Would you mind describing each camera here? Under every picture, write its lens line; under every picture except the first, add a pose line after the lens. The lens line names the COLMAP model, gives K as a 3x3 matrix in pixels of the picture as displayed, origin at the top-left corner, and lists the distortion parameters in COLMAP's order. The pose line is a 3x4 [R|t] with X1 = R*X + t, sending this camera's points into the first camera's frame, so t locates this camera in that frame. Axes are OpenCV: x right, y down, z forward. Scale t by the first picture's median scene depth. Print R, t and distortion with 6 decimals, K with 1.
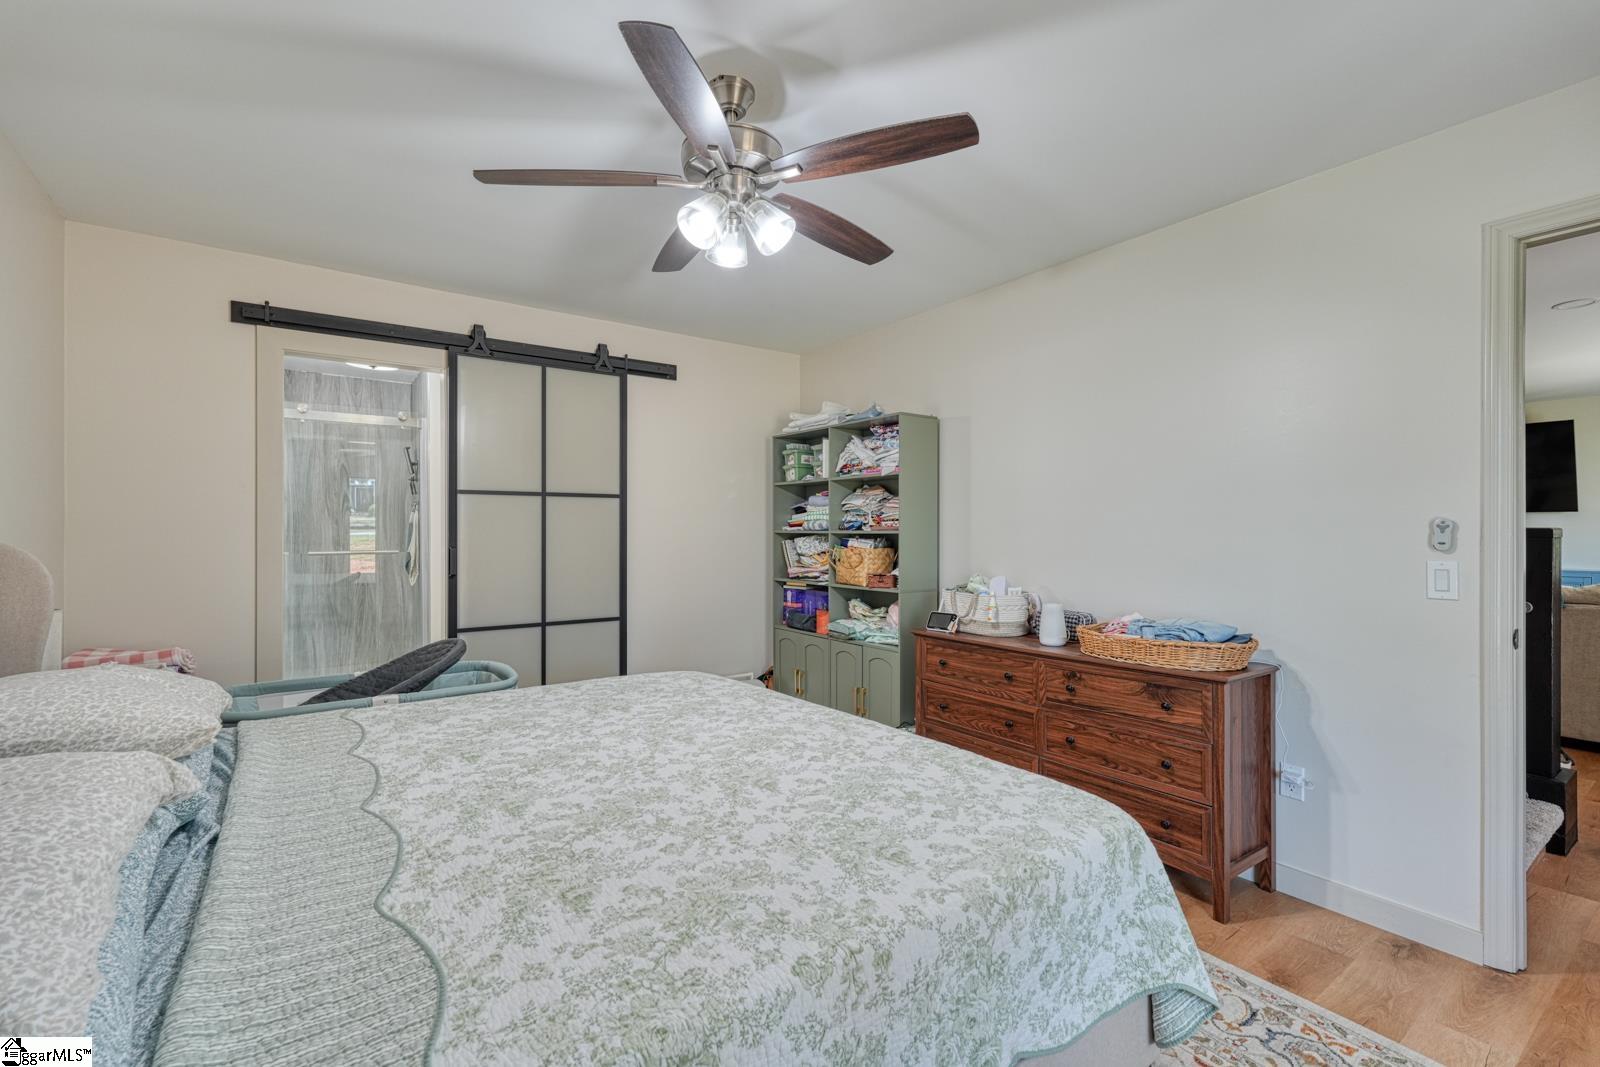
lens RADIAL K [[706.3, 0, 800.0], [0, 706.3, 533.5], [0, 0, 1]] dist [0.000194, -0.000240]
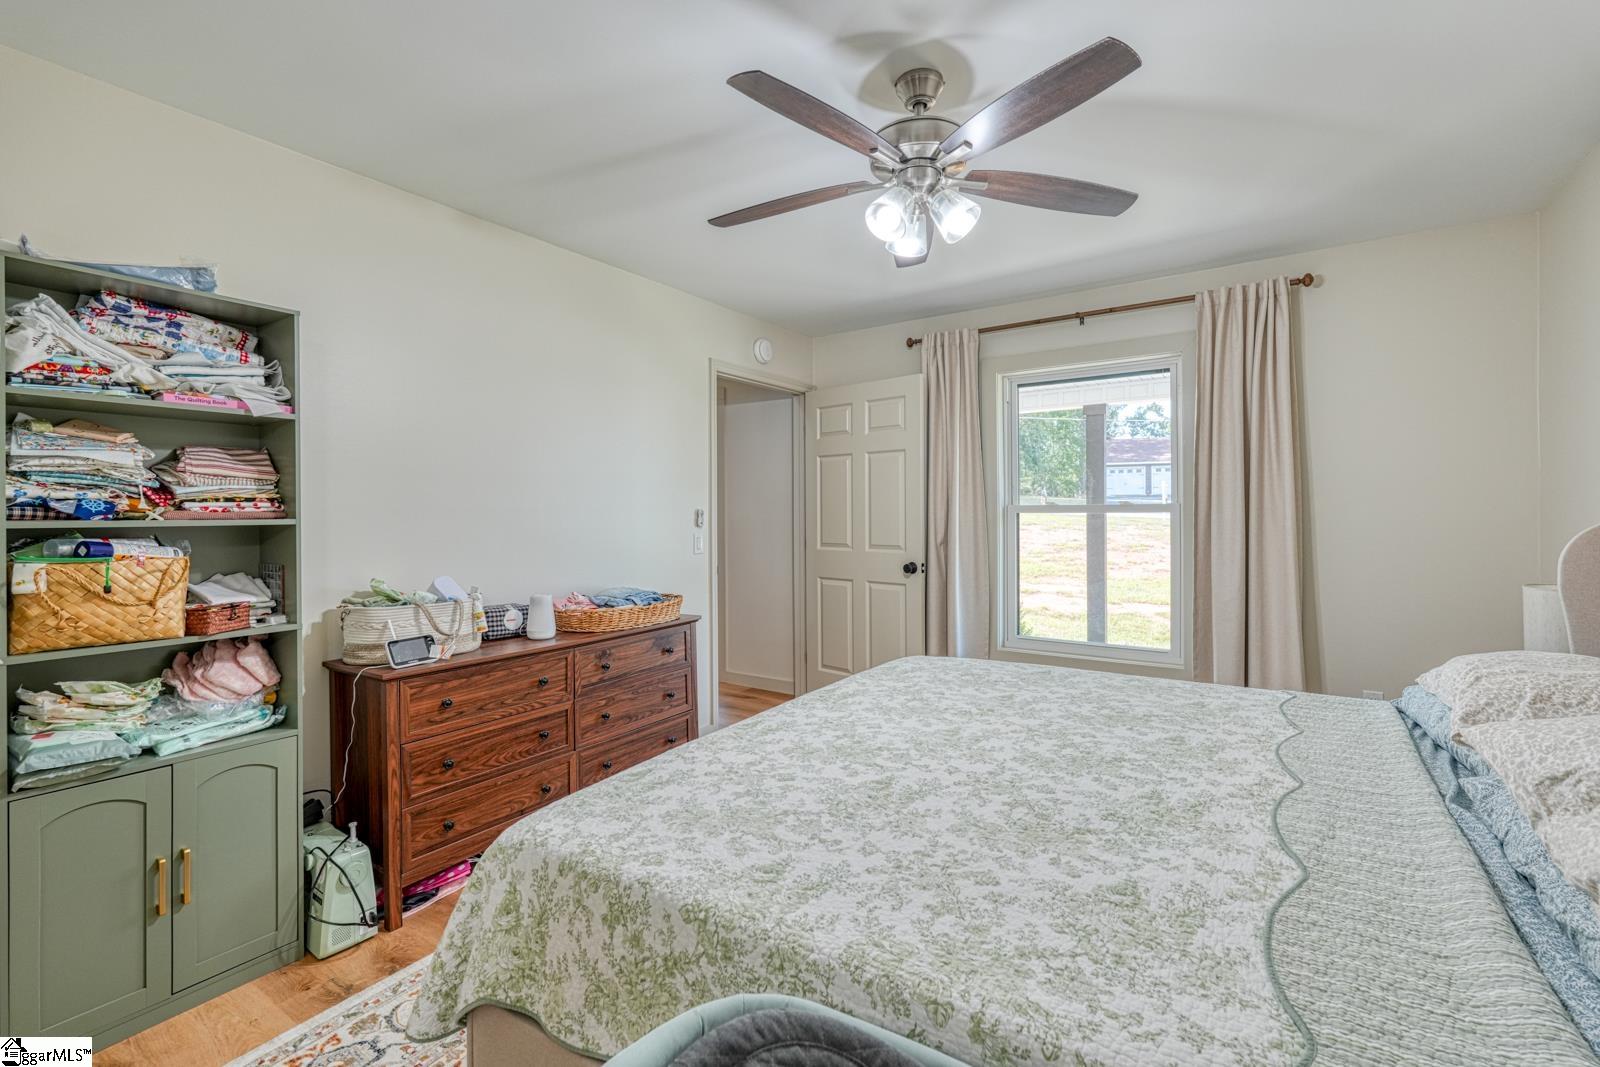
lens RADIAL K [[706.3, 0, 800.0], [0, 706.3, 533.5], [0, 0, 1]] dist [0.000194, -0.000240]
pose [[-0.333110, -0.017597, 0.942724, -0.686142], [0.018431, 0.999513, 0.025169, 0.000473], [-0.942708, 0.025760, -0.332624, 1.049696]]
